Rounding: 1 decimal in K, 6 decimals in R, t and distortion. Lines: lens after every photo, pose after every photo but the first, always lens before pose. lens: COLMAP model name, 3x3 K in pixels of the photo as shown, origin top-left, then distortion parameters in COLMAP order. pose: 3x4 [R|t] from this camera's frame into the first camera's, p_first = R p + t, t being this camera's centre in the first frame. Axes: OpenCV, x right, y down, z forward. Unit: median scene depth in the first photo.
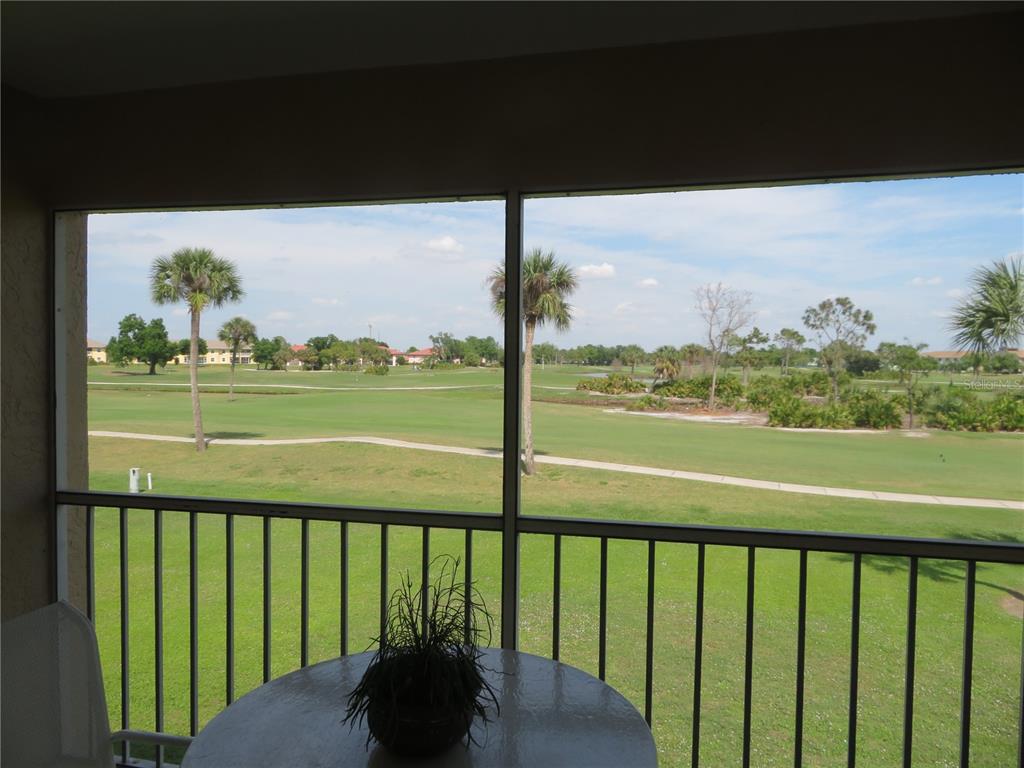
lens RADIAL K [[742.0, 0, 510.1], [0, 742.0, 381.6], [0, 0, 1]] dist [-0.000977, 0.004848]
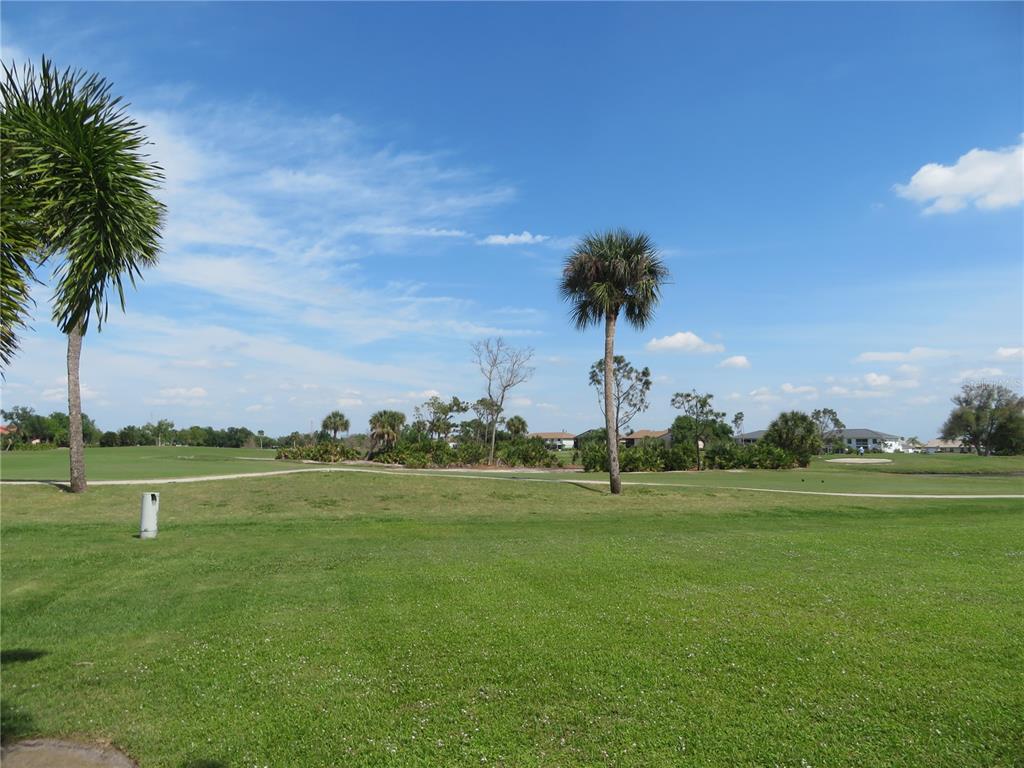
lens RADIAL K [[734.4, 0, 512.0], [0, 734.4, 384.0], [0, 0, 1]] dist [0.001228, 0.001176]
pose [[0.858196, 0.041530, 0.511639, -0.138710], [0.017437, 0.993788, -0.109915, 0.025441], [-0.513026, 0.103250, 0.852141, 0.098452]]
